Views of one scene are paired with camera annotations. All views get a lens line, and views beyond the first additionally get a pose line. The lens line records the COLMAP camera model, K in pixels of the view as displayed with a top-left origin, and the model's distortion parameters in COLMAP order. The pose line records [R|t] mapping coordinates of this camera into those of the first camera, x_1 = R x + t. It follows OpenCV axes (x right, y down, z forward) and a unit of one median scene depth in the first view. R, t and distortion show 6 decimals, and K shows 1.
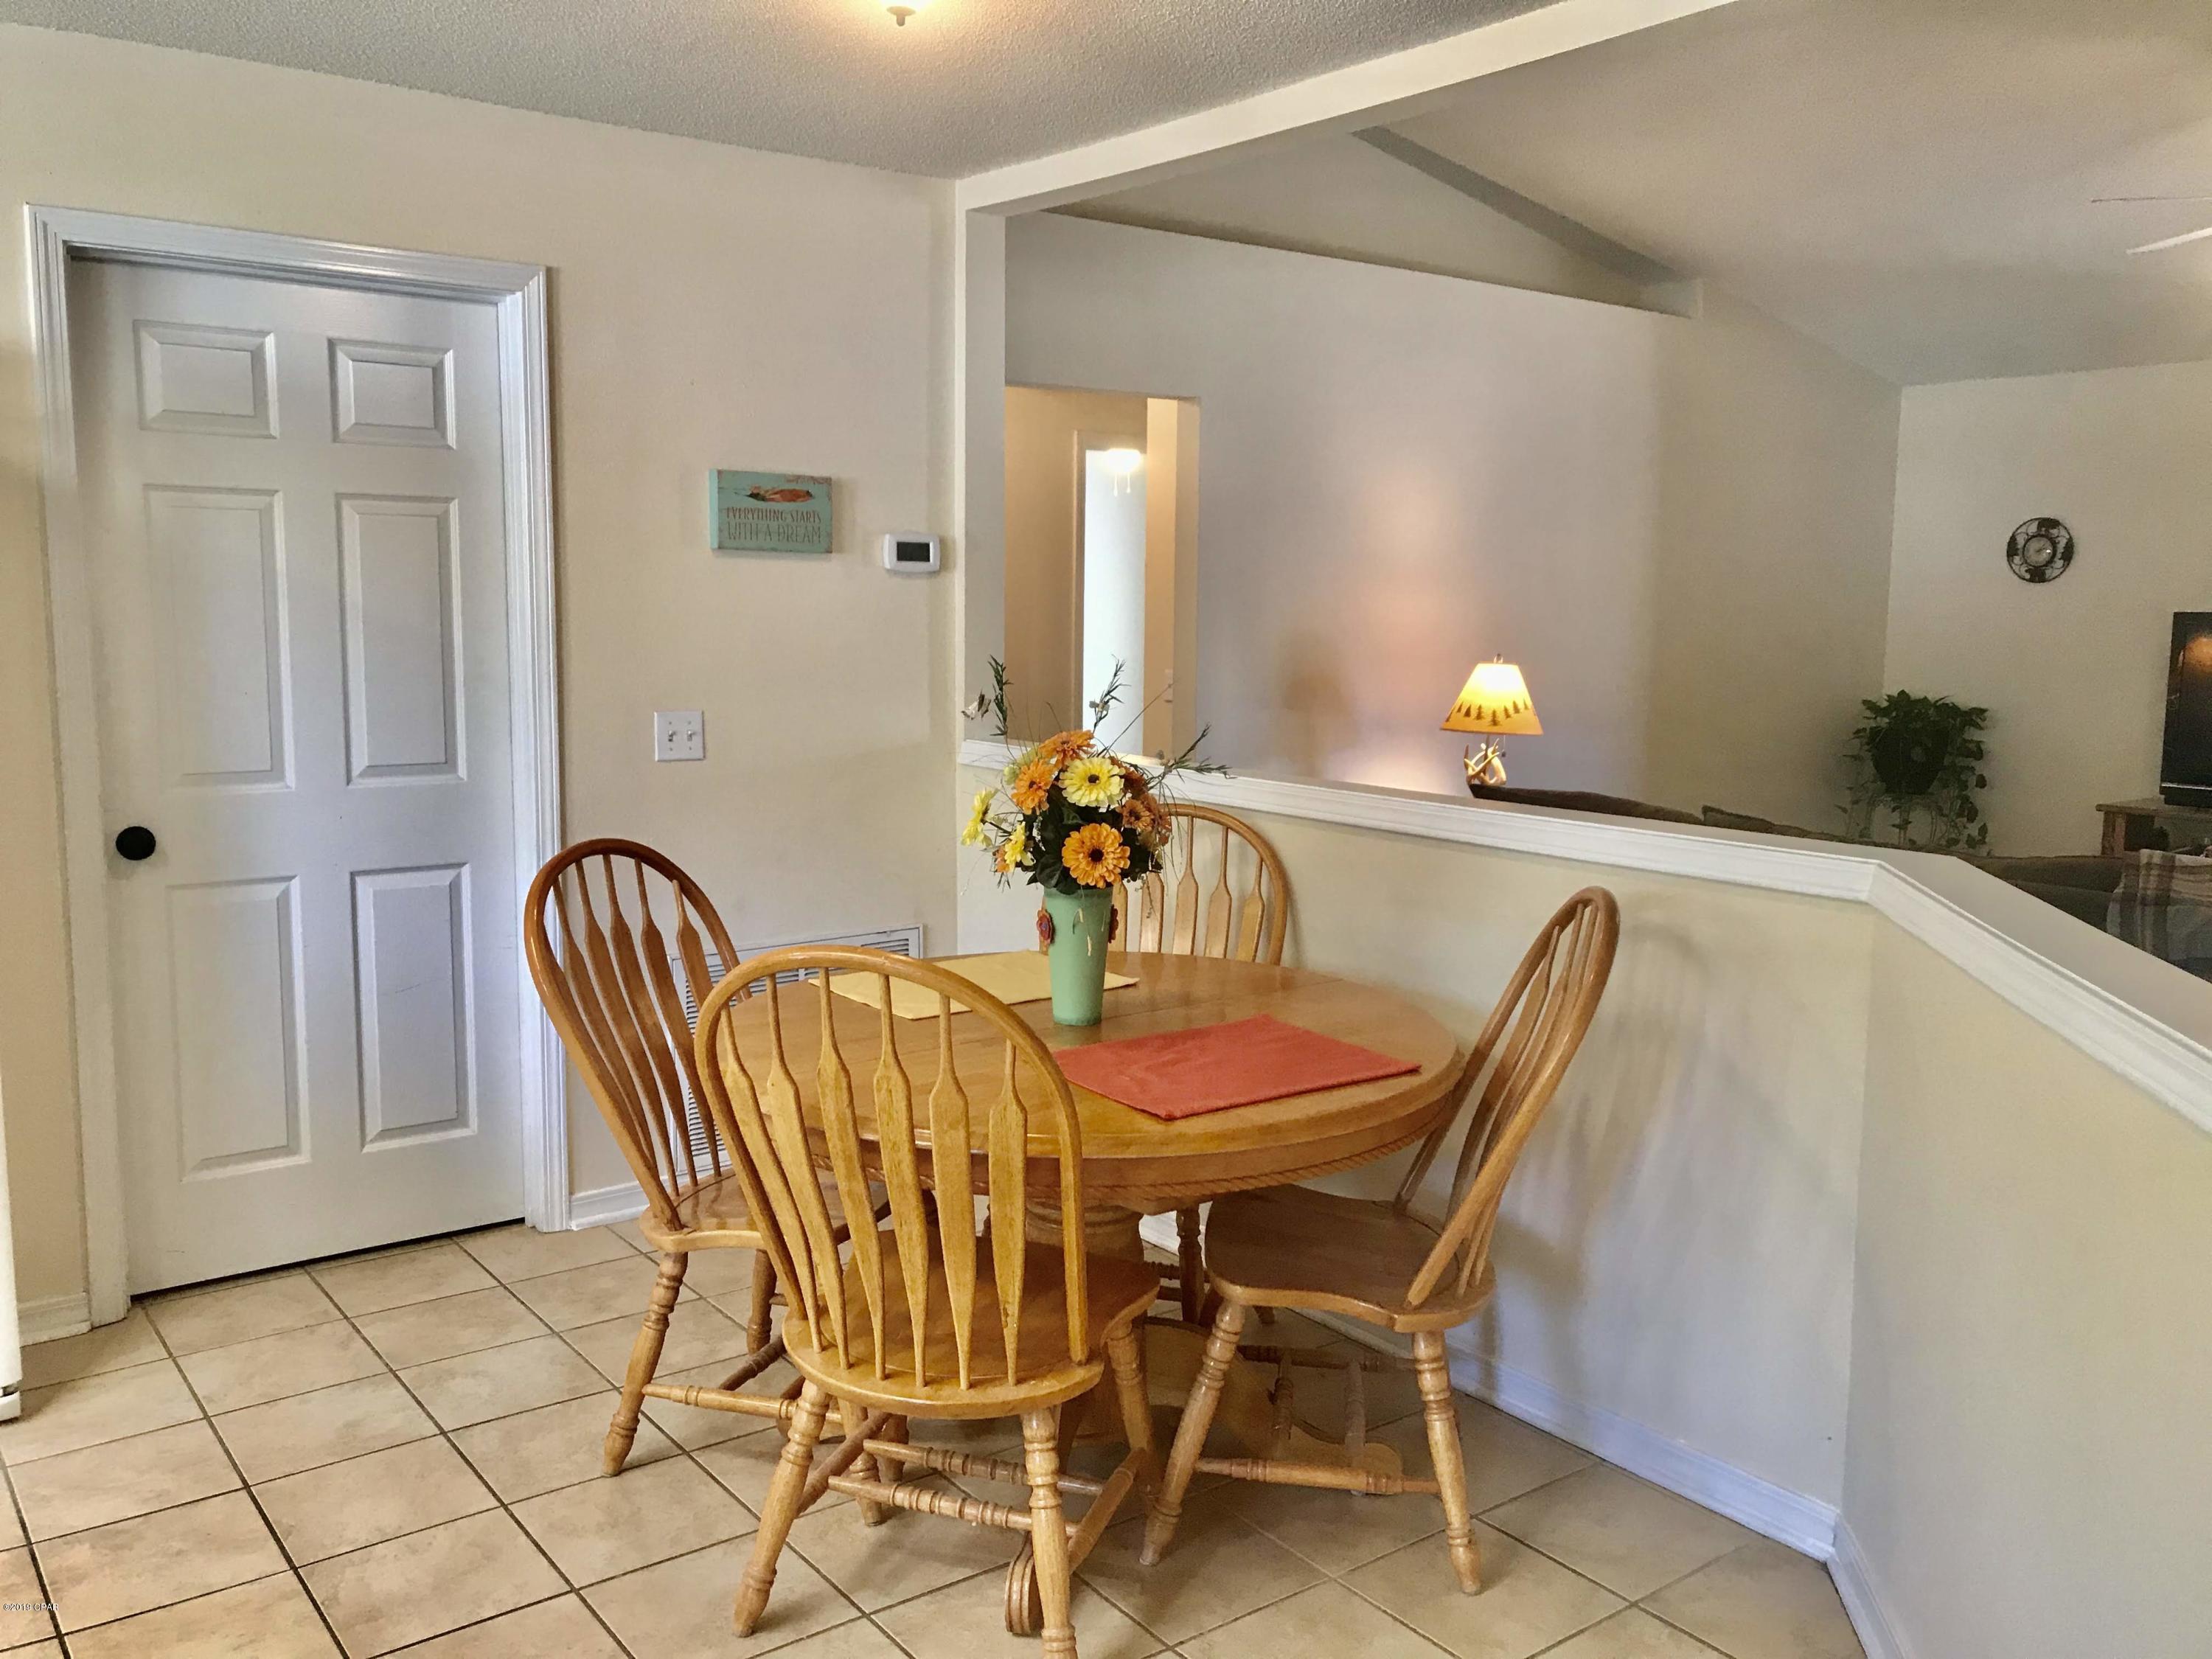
lens RADIAL K [[1825.0, 0, 1112.2], [0, 1825.0, 835.2], [0, 0, 1]] dist [0.034304, -0.006178]
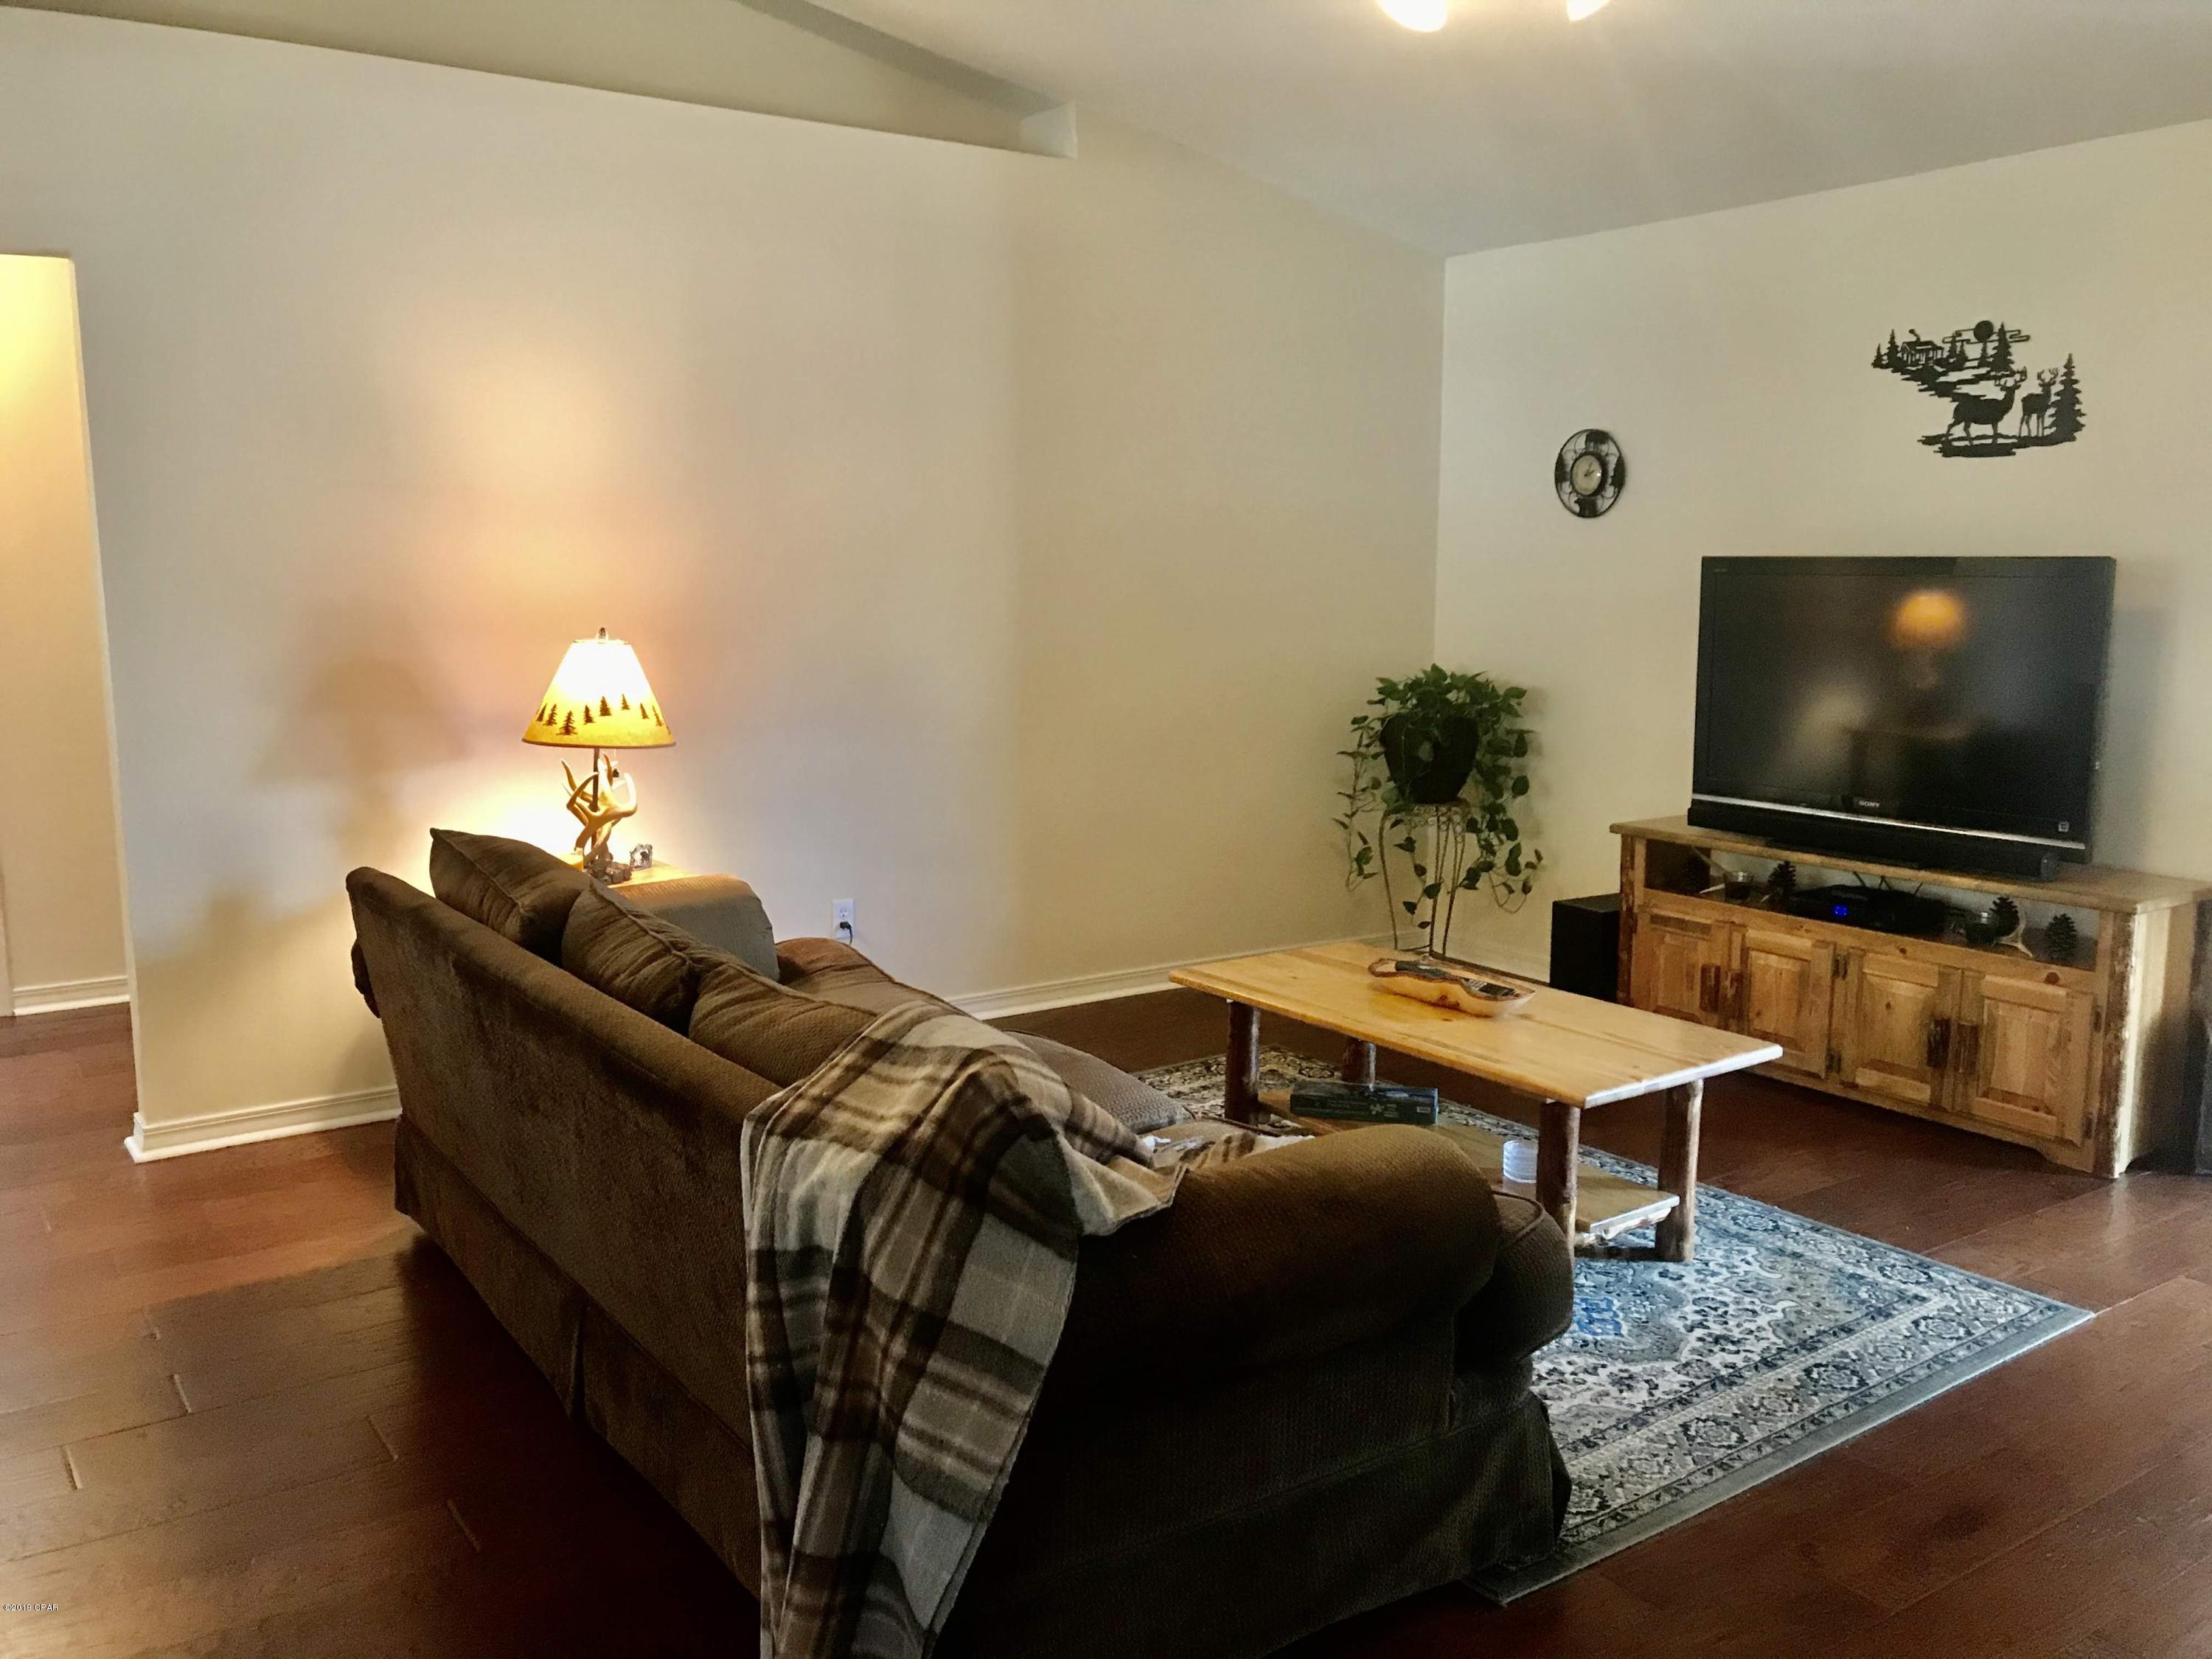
lens RADIAL K [[1825.0, 0, 1098.9], [0, 1825.0, 822.0], [0, 0, 1]] dist [0.034304, -0.006178]
pose [[0.998776, -0.008243, -0.048773, 0.342993], [0.008953, 0.999857, 0.014343, -0.027200], [0.048648, -0.014762, 0.998707, 0.255036]]
